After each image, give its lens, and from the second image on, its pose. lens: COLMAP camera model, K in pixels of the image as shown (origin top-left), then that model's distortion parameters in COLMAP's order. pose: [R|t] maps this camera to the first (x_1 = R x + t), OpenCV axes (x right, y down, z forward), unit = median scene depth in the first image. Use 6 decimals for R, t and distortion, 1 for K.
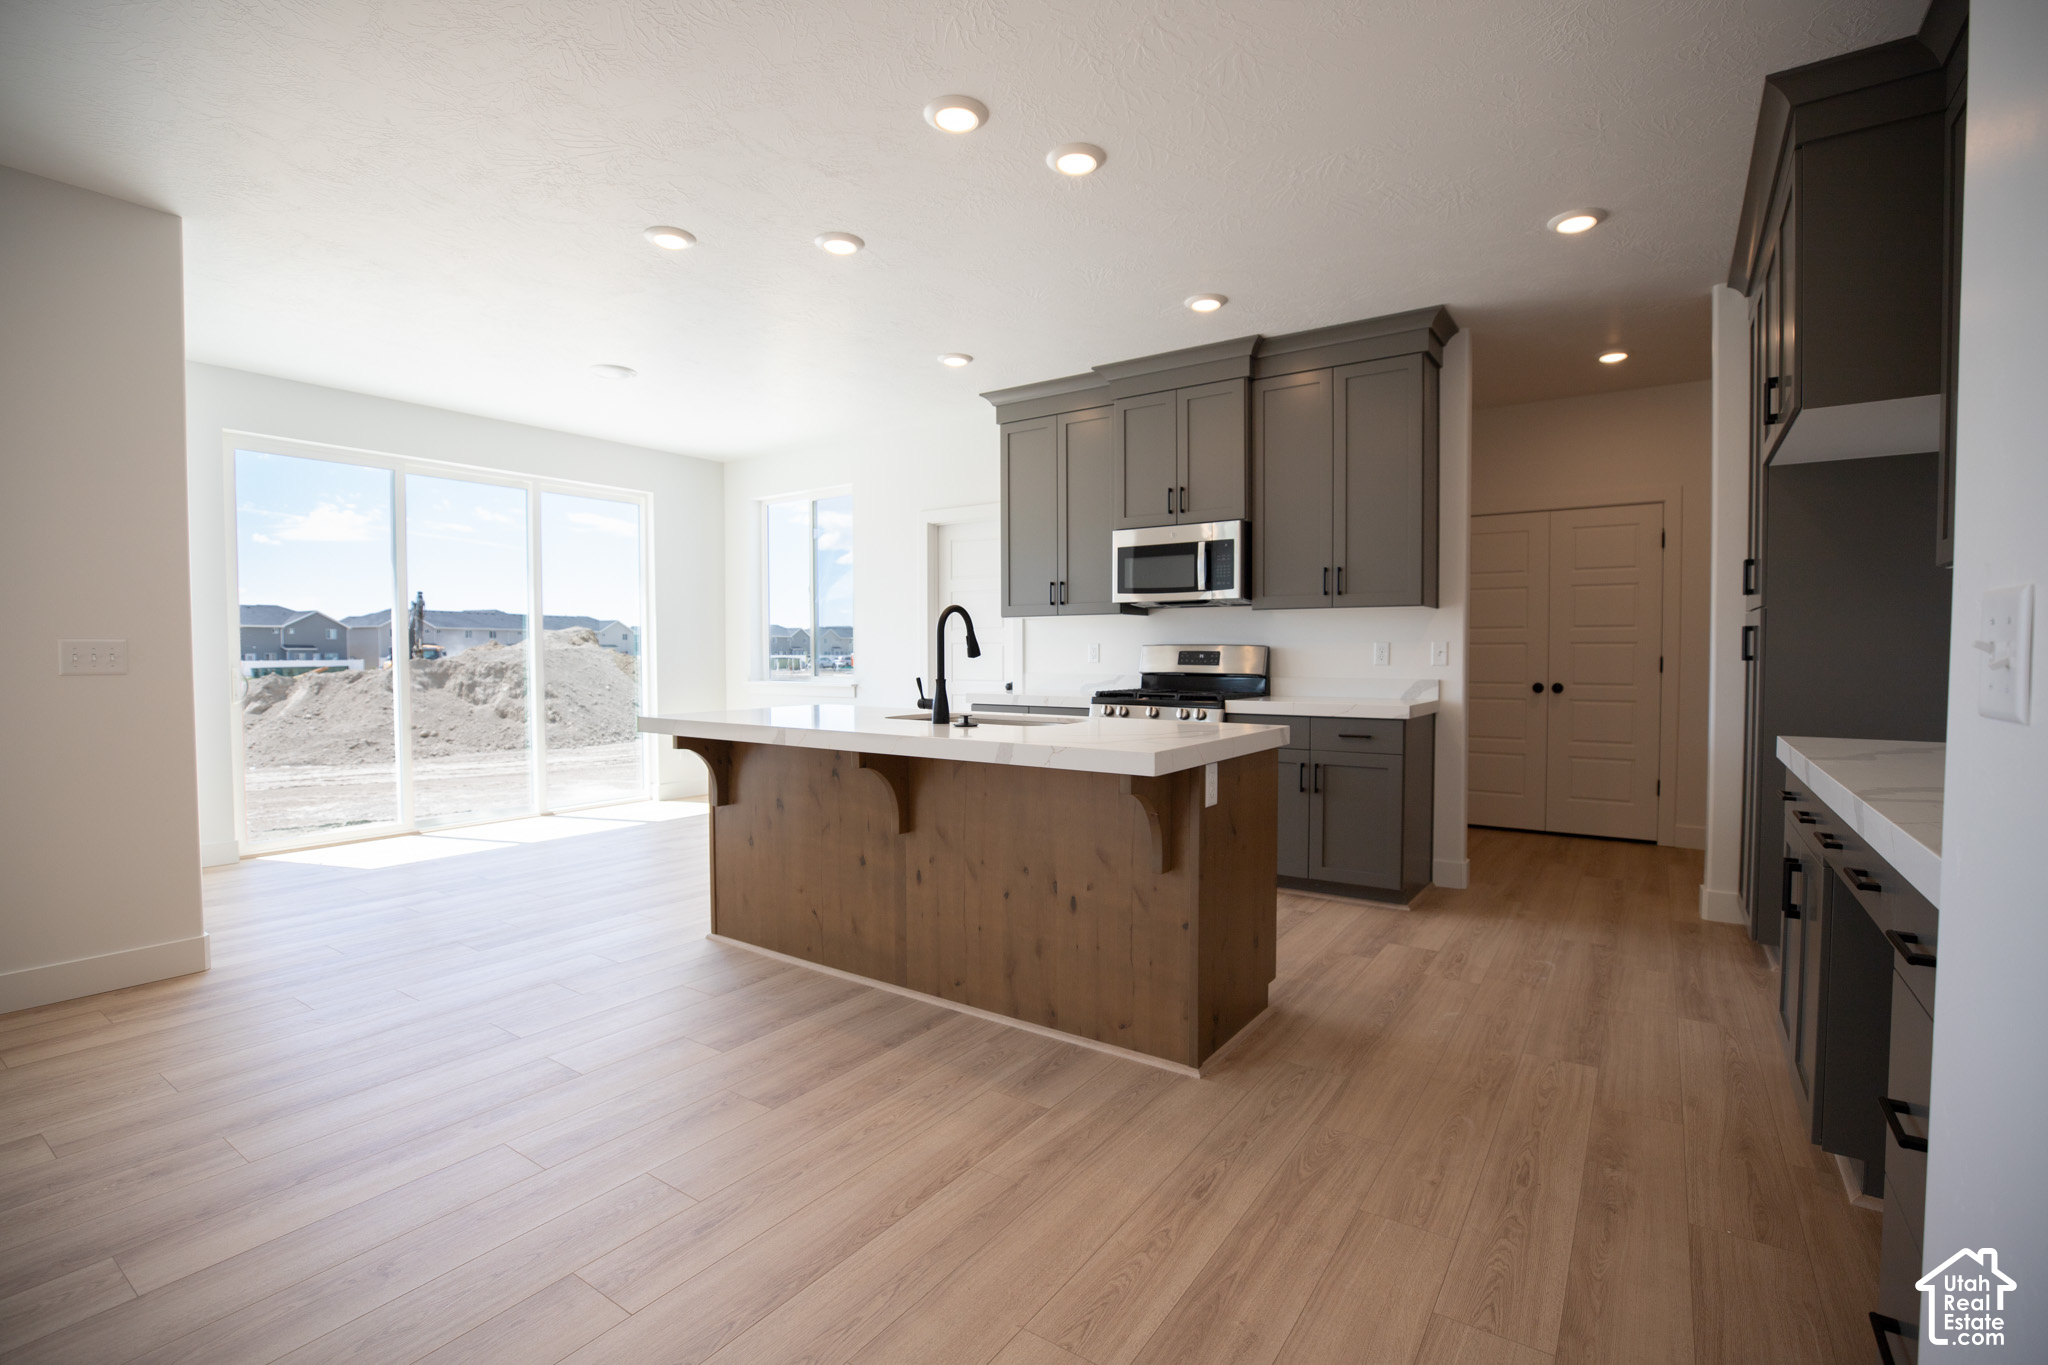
lens RADIAL K [[936.0, 0, 1018.0], [0, 936.0, 683.0], [0, 0, 1]] dist [-0.030248, 0.003858]
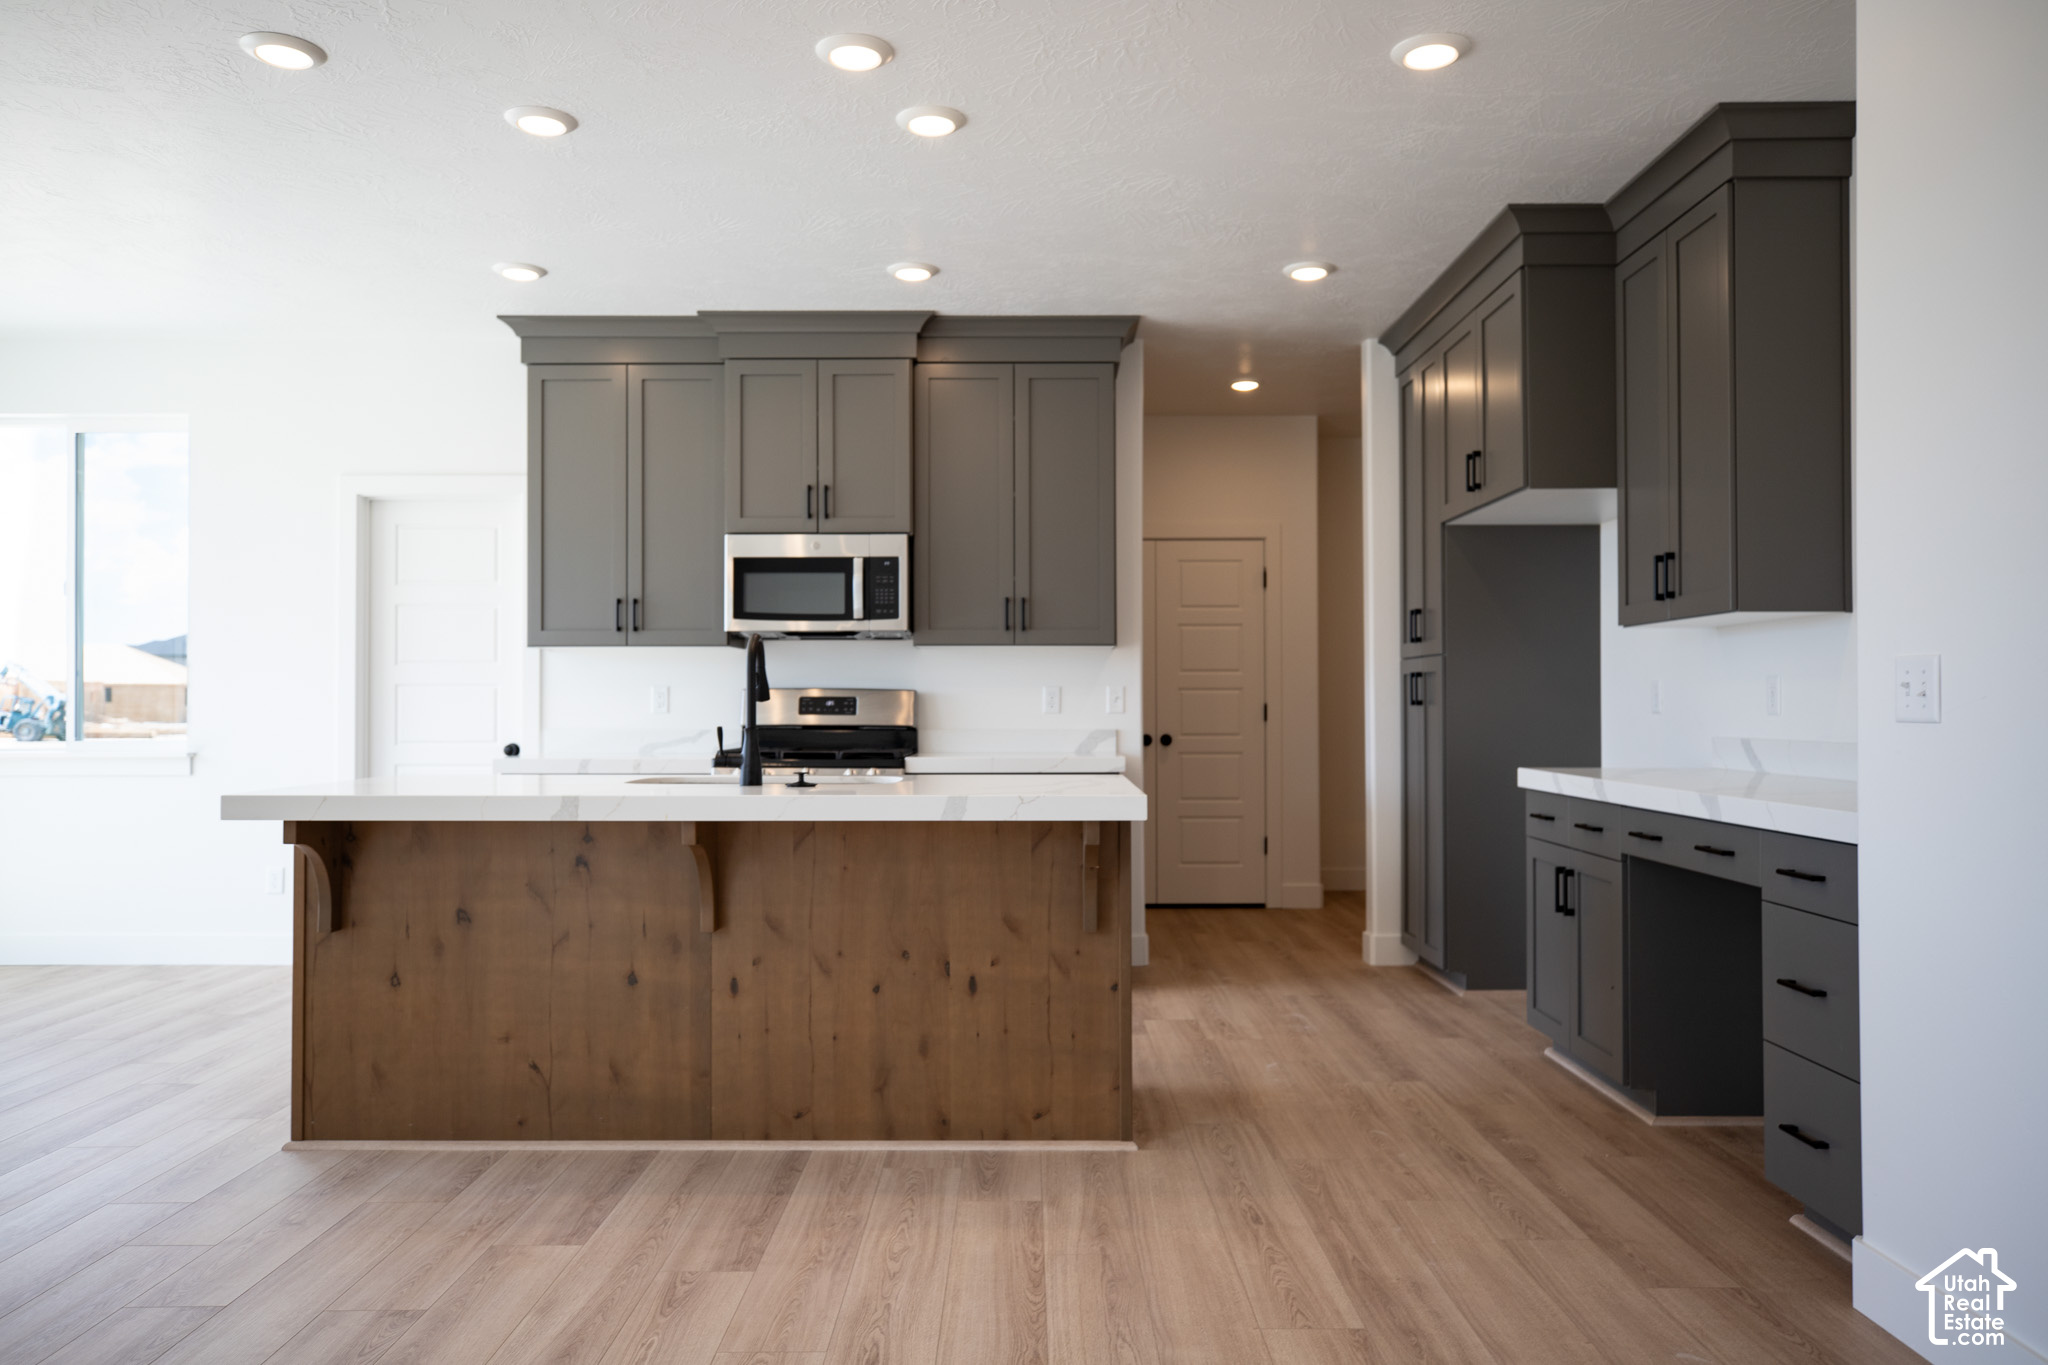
lens RADIAL K [[1456.0, 0, 1026.1], [0, 1456.0, 679.4], [0, 0, 1]] dist [0.003197, -0.003022]
pose [[0.822394, 0.009919, 0.568831, -0.549443], [0.019488, 0.998770, -0.045593, 0.014432], [-0.568584, 0.048581, 0.821189, -0.116996]]
